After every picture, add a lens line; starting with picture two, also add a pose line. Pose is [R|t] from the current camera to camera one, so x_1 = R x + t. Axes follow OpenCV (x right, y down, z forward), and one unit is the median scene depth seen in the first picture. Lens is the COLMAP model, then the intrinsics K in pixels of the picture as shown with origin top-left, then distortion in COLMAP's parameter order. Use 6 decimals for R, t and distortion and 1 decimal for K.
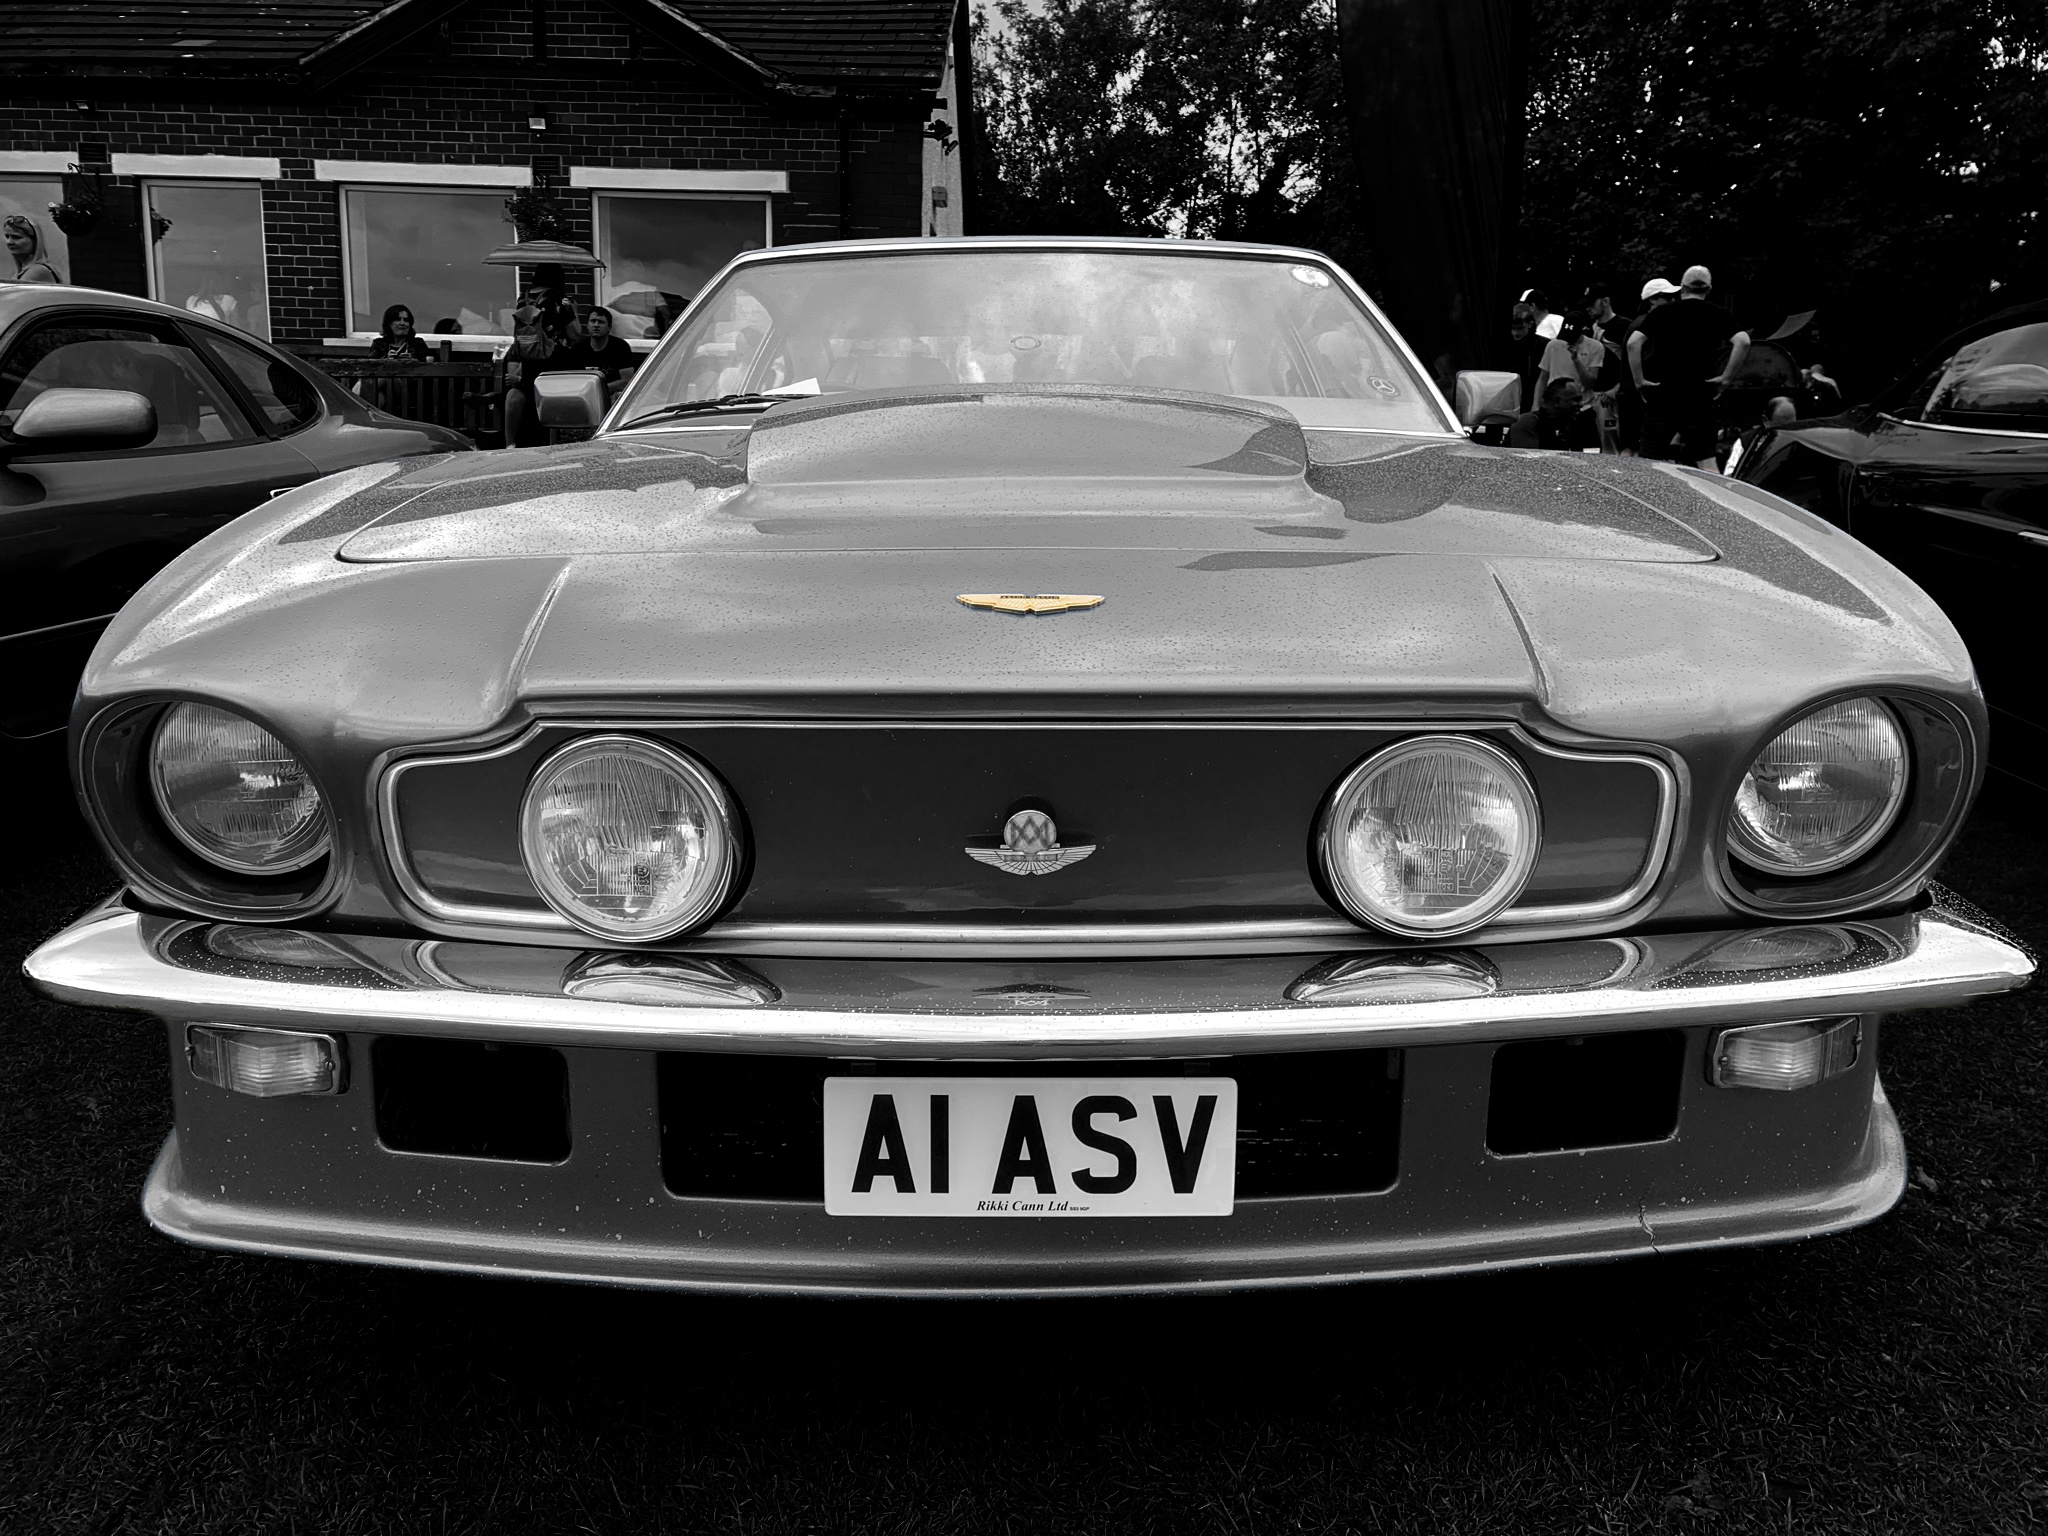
lens RADIAL K [[1552.1, 0, 1058.4], [0, 1552.1, 759.5], [0, 0, 1]] dist [-0.000225, 0.002201]
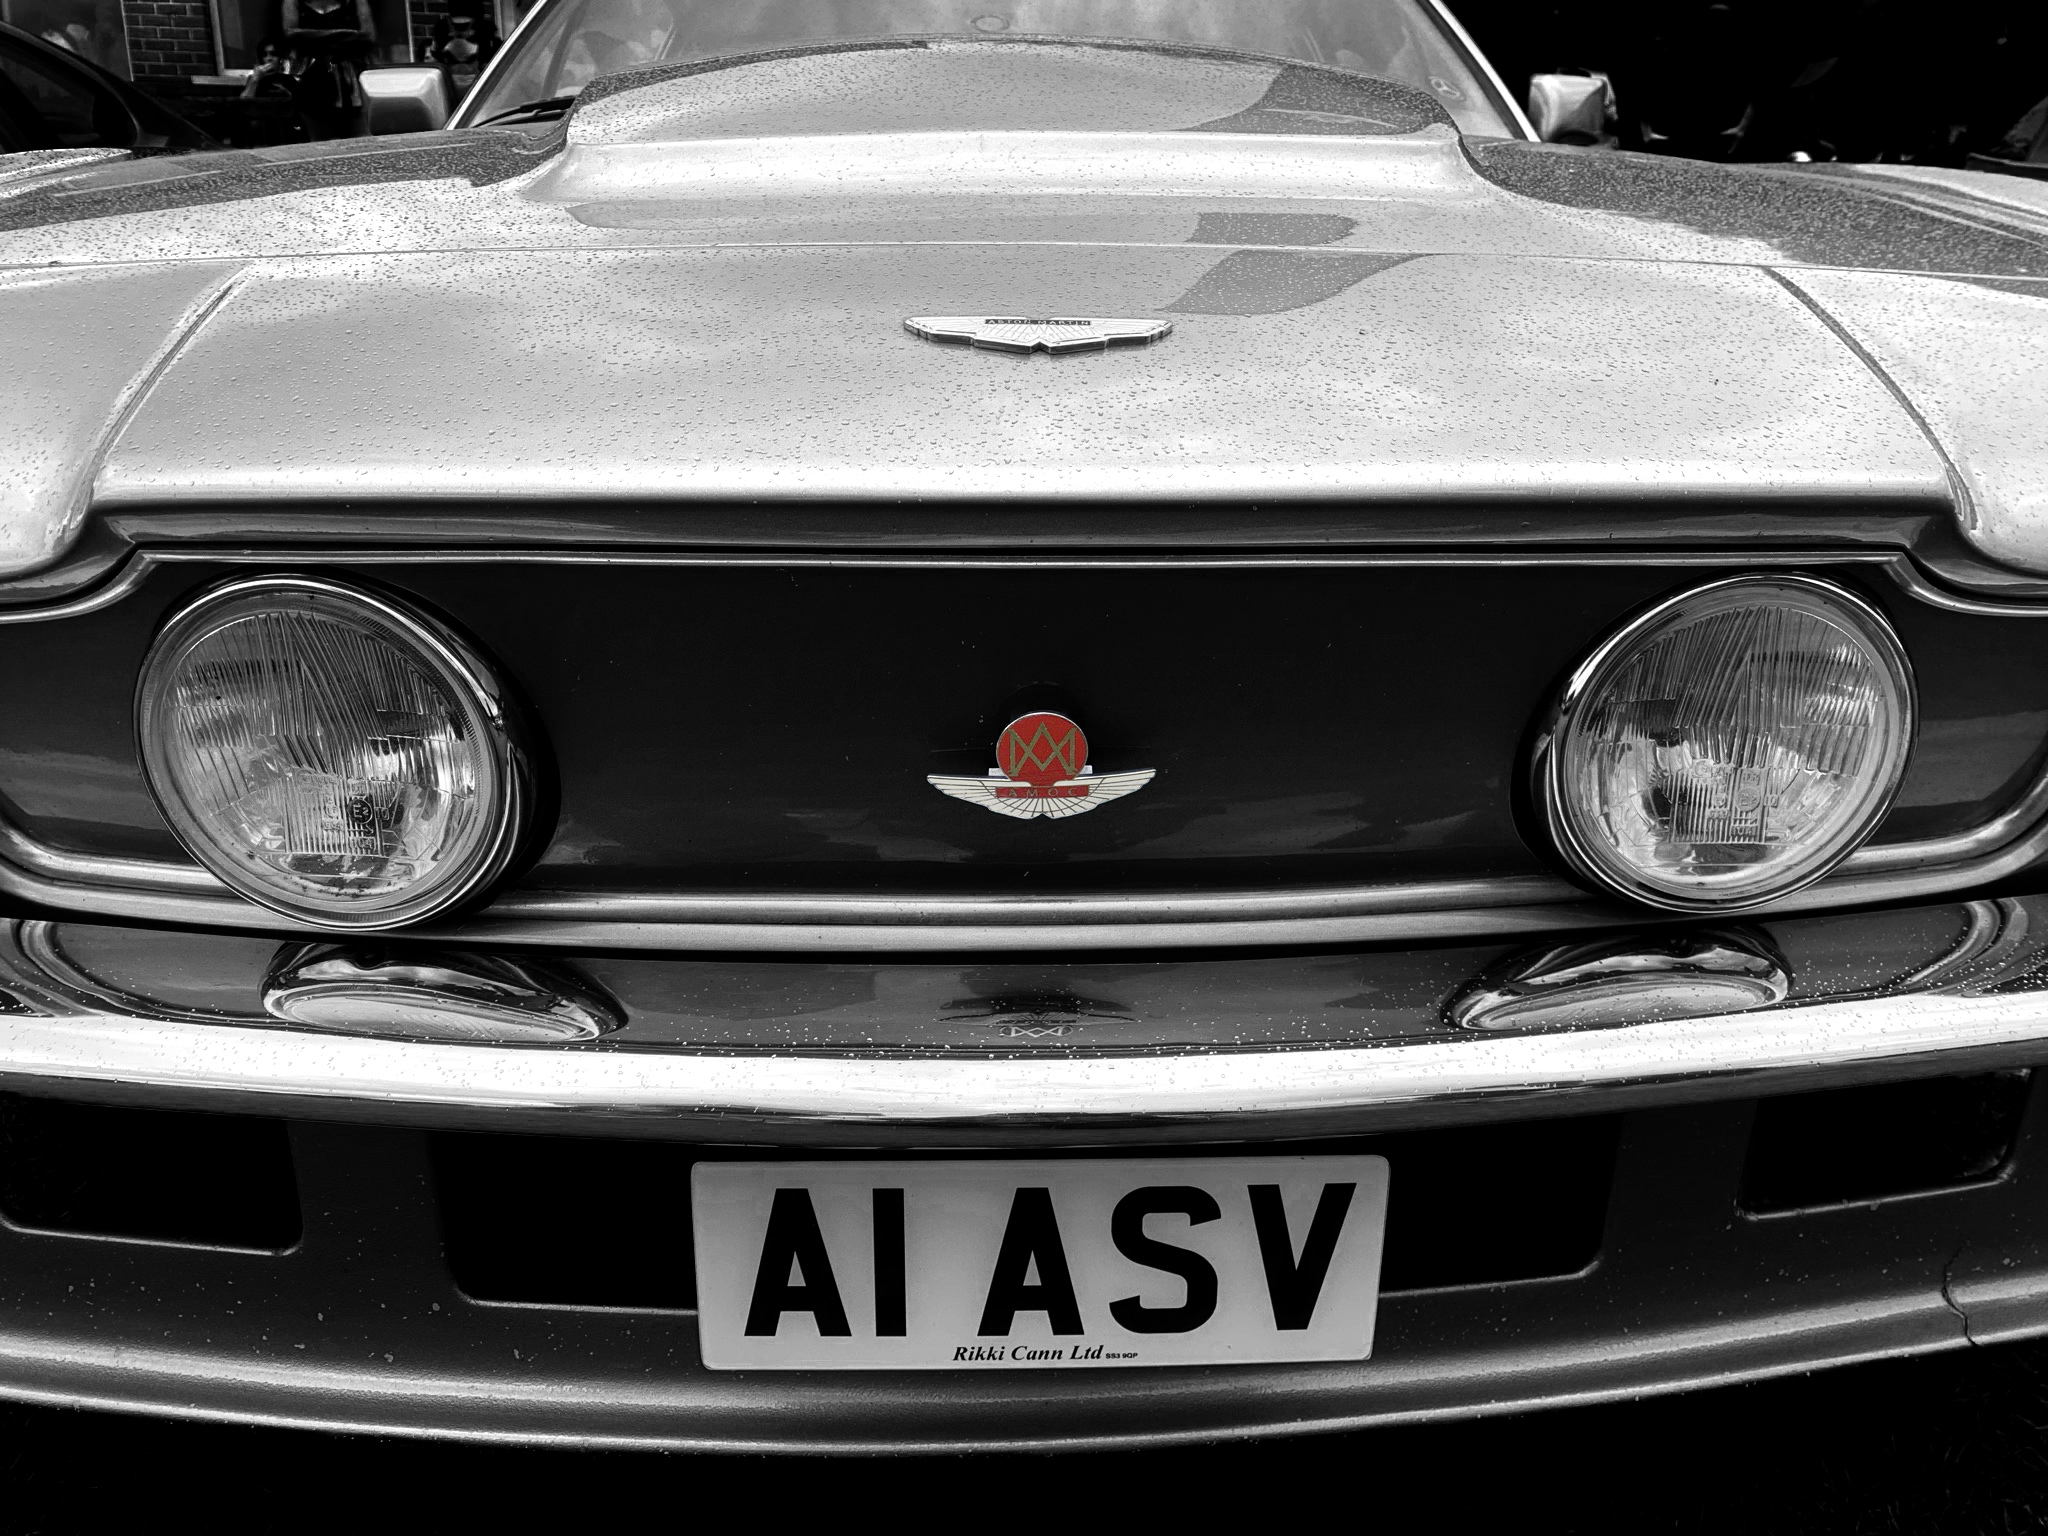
lens RADIAL K [[1552.1, 0, 1058.4], [0, 1552.1, 759.5], [0, 0, 1]] dist [-0.000225, 0.002201]
pose [[0.999547, -0.004352, 0.029768, -0.028466], [0.000258, 0.990687, 0.136162, -0.025452], [-0.030083, -0.136092, 0.990239, 0.431201]]
